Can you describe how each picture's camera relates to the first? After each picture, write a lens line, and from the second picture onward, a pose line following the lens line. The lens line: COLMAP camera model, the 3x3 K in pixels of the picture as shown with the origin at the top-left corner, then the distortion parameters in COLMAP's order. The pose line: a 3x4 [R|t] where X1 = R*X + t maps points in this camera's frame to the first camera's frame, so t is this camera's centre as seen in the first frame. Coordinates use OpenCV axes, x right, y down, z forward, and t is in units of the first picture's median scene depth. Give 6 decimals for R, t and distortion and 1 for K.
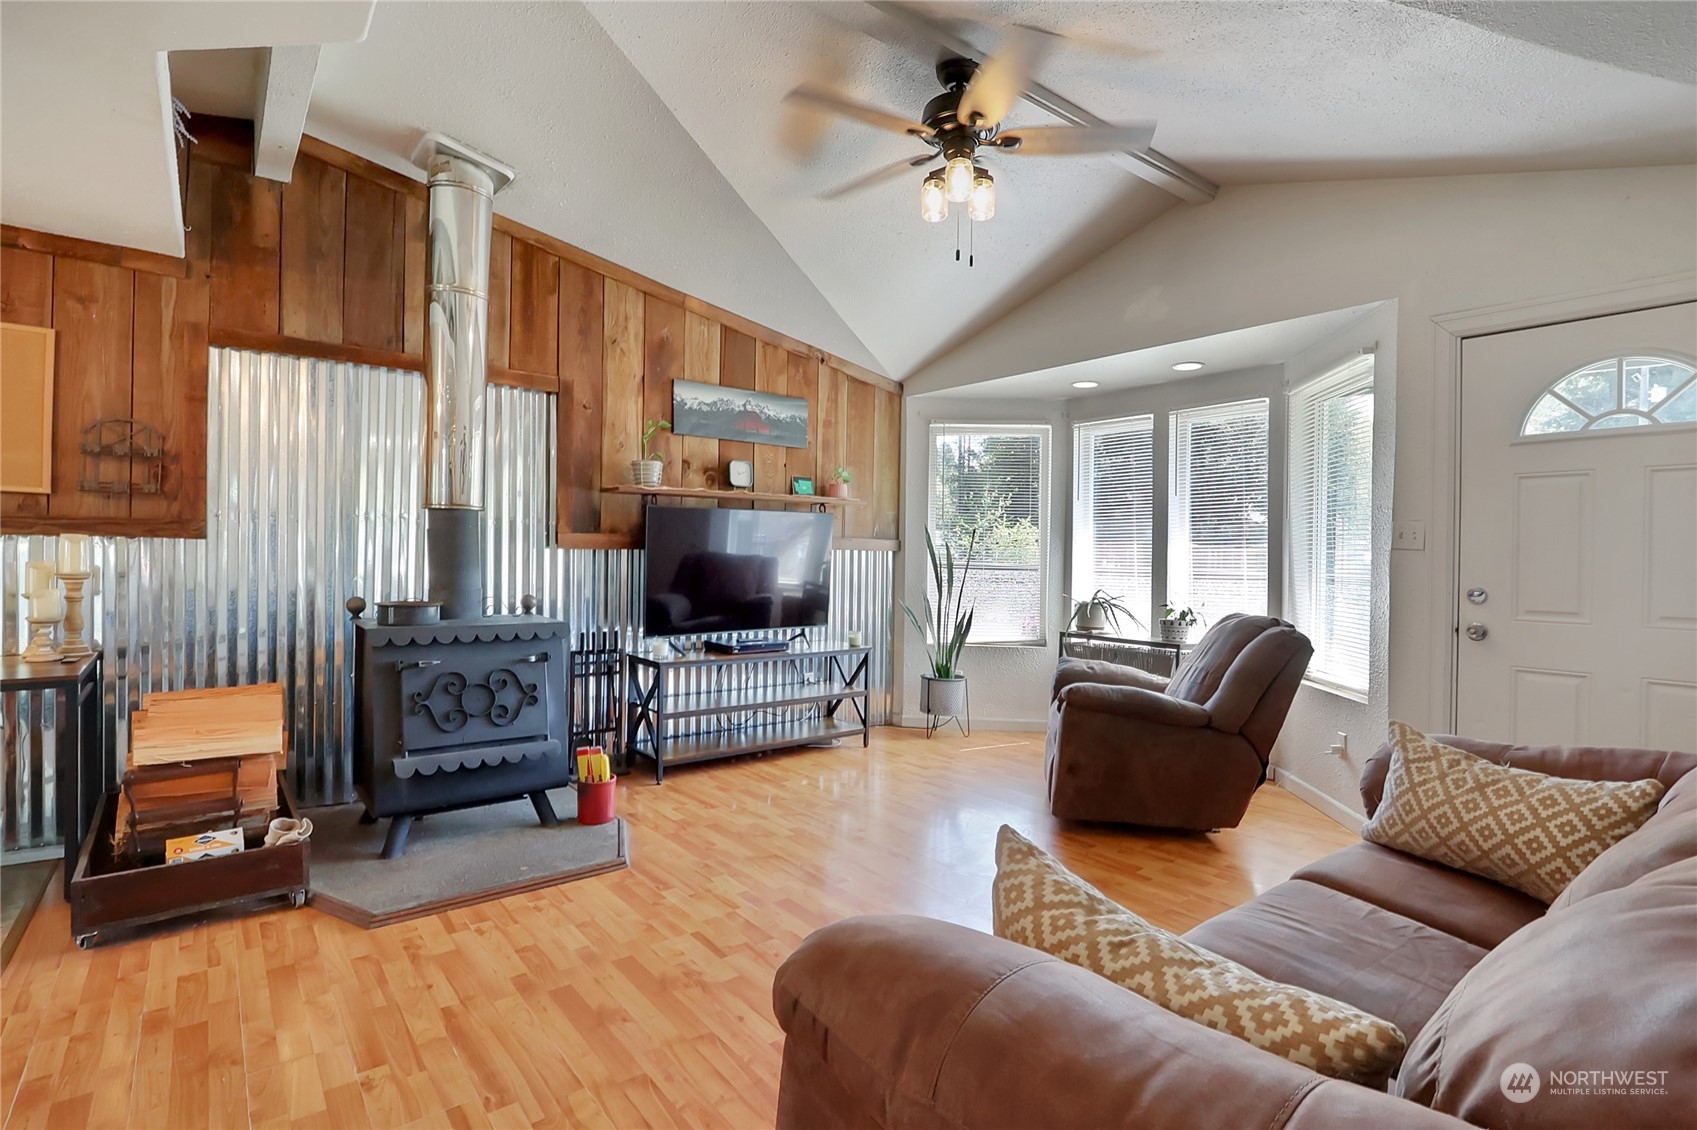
lens RADIAL K [[813.5, 0, 851.5], [0, 813.5, 557.5], [0, 0, 1]] dist [0.000084, -0.000114]
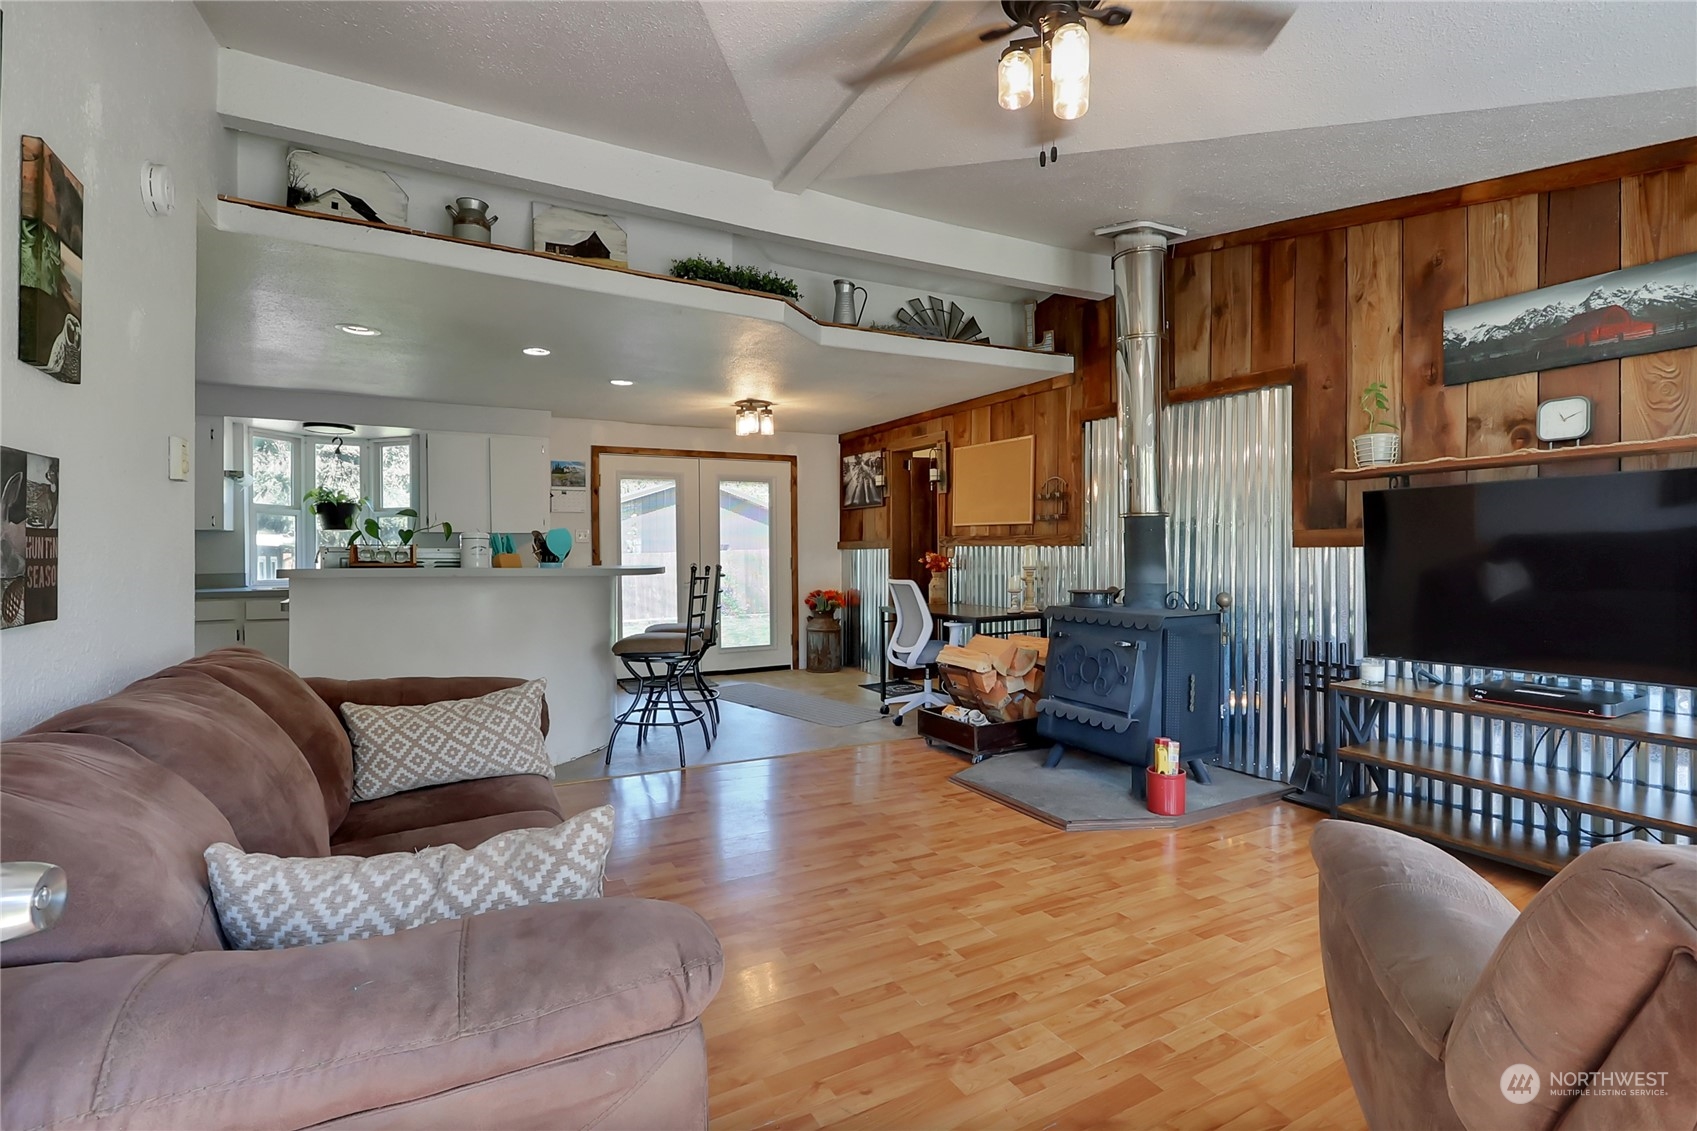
lens RADIAL K [[797.6, 0, 838.9], [0, 797.6, 558.1], [0, 0, 1]] dist [-0.009963, 0.000549]
pose [[-0.188030, -0.006467, -0.982142, 0.635397], [-0.005741, 0.999968, -0.005486, 0.009160], [0.982147, 0.004607, -0.188061, 0.661232]]
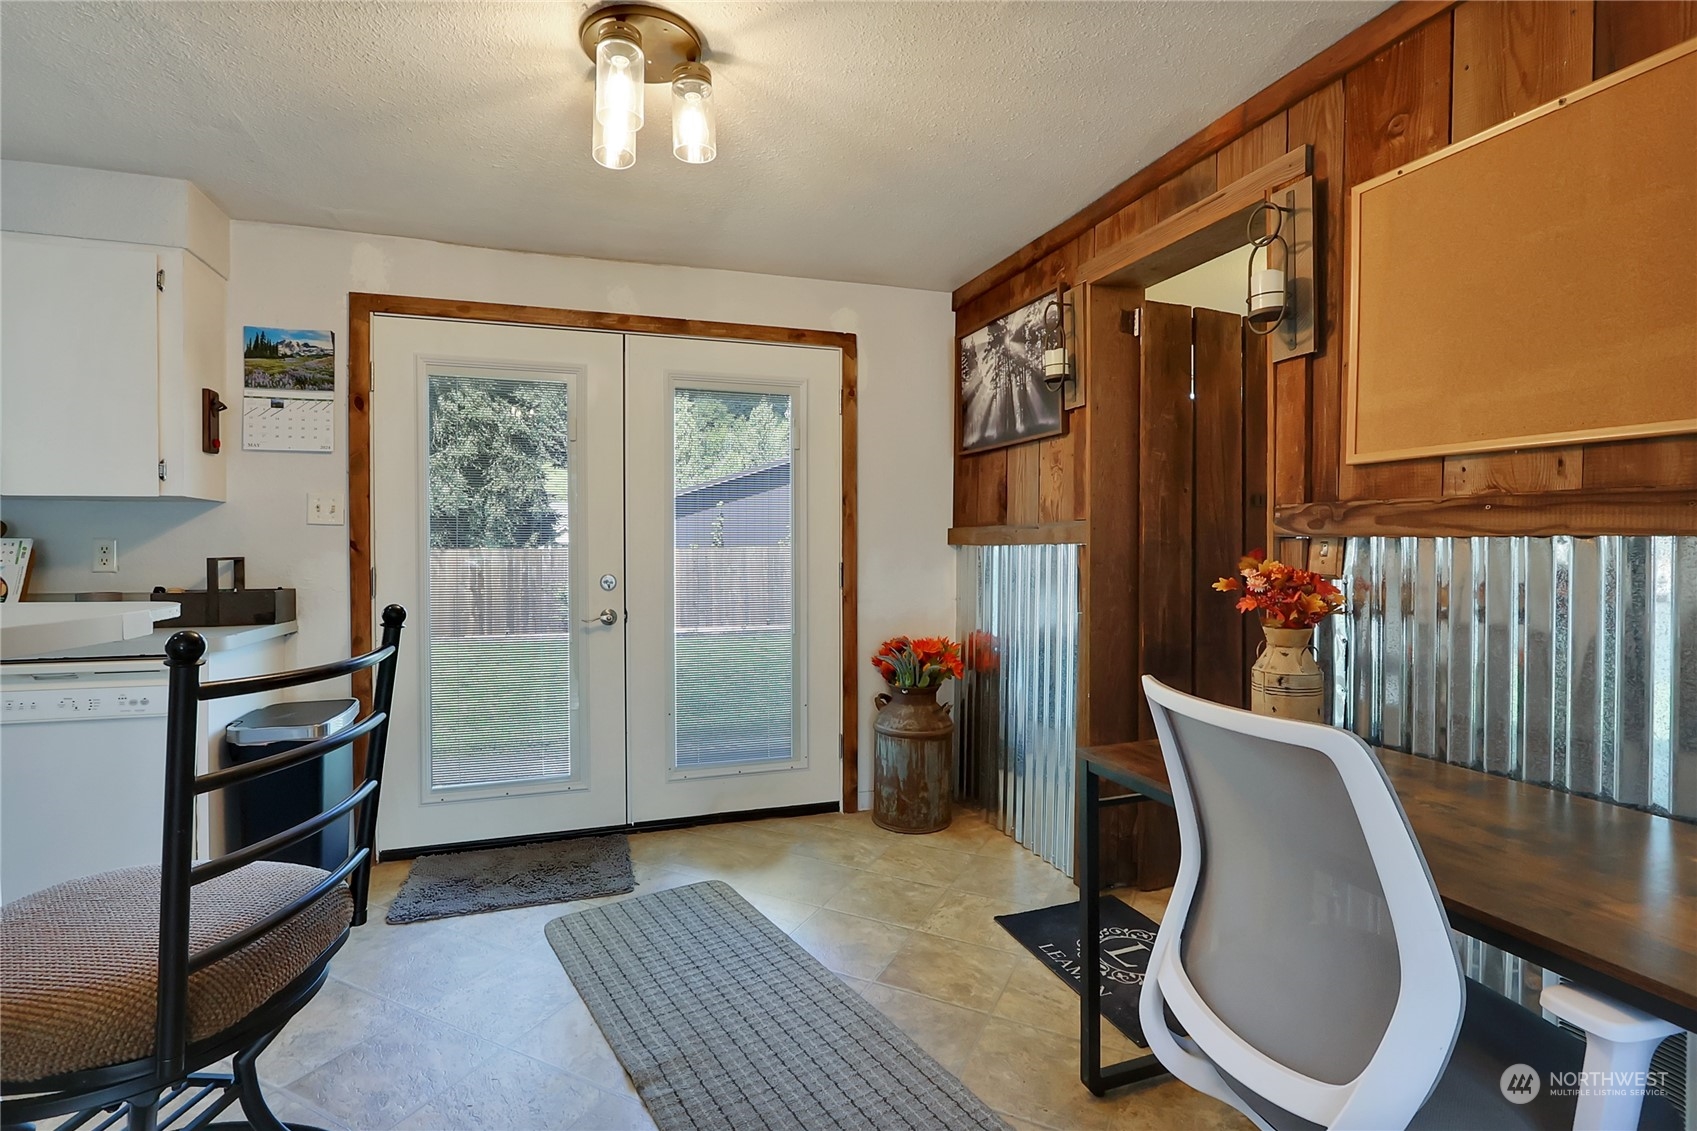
lens RADIAL K [[797.6, 0, 838.9], [0, 797.6, 558.1], [0, 0, 1]] dist [-0.009963, 0.000549]
pose [[-0.338777, -0.003732, -0.940859, -0.396764], [-0.014752, 0.999890, 0.001345, -0.007709], [0.940751, 0.014335, -0.338795, 0.478835]]
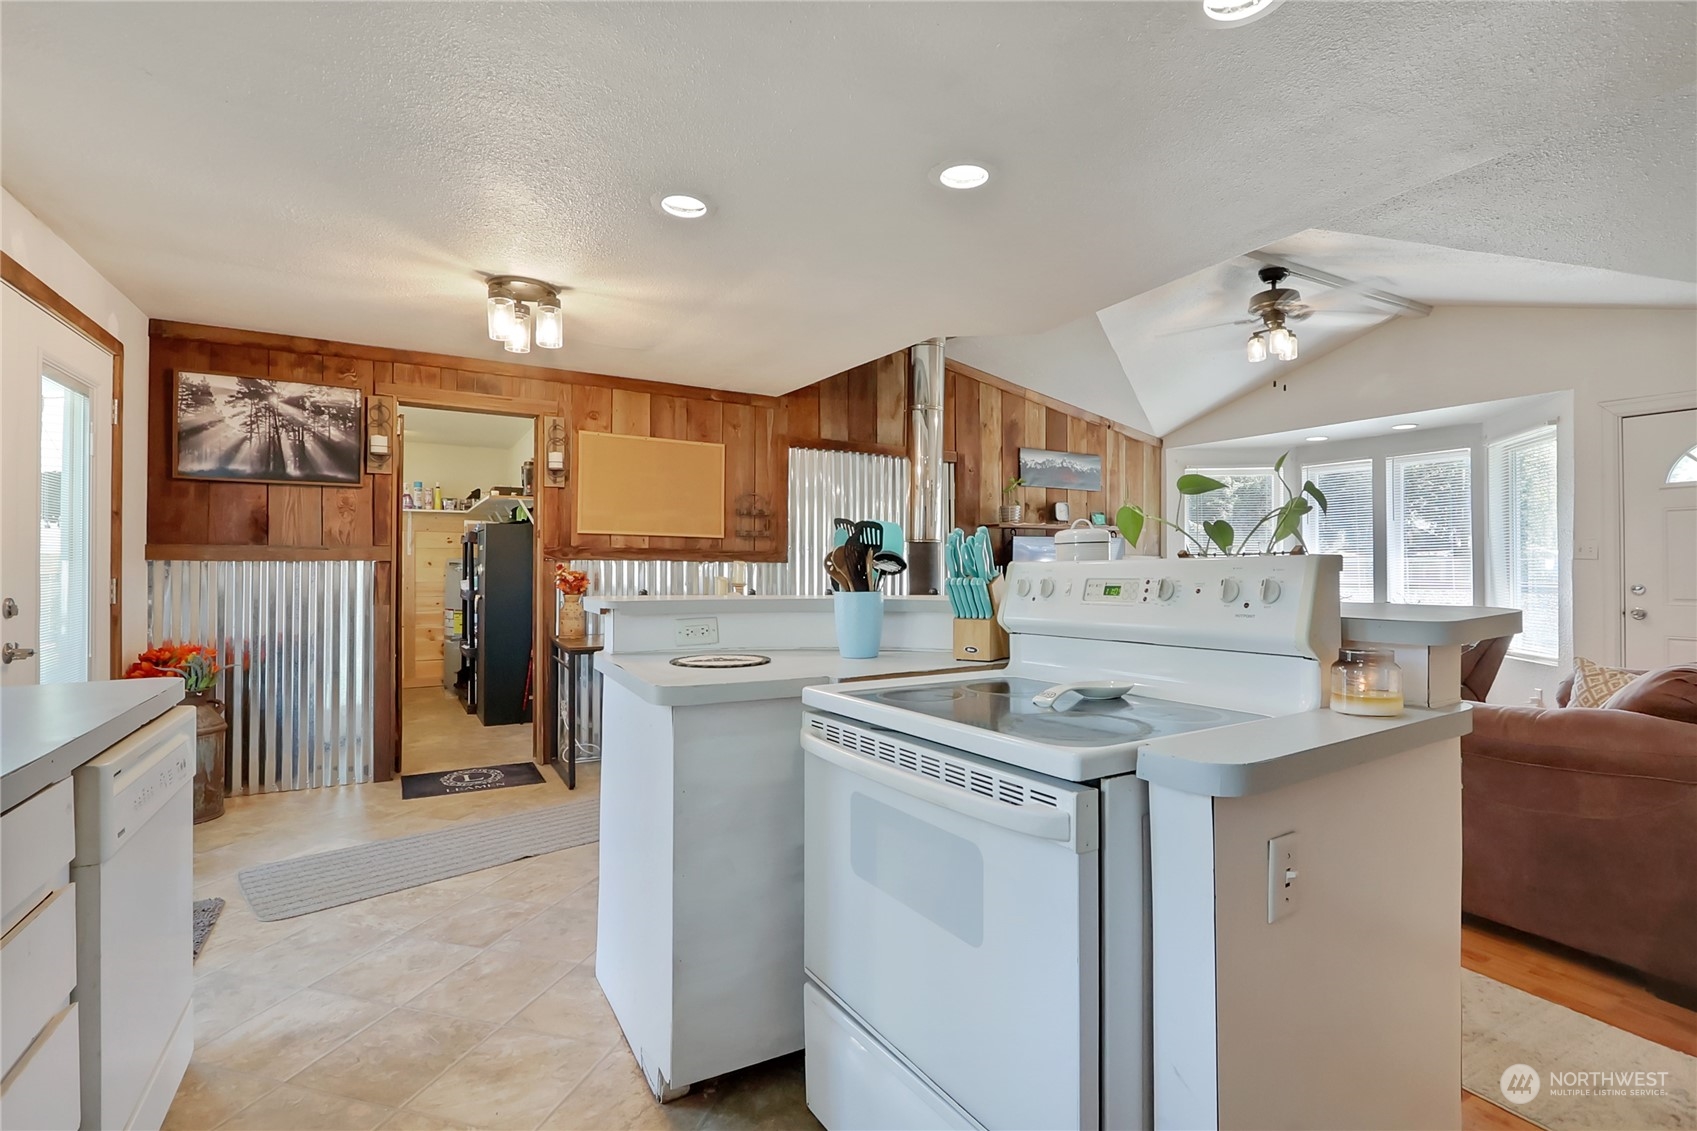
lens RADIAL K [[802.9, 0, 866.7], [0, 802.9, 559.9], [0, 0, 1]] dist [-0.000102, 0.001009]
pose [[0.990344, -0.013424, -0.137983, -0.323030], [0.011116, 0.999785, -0.017484, 0.002051], [0.138188, 0.015782, 0.990280, -0.494885]]
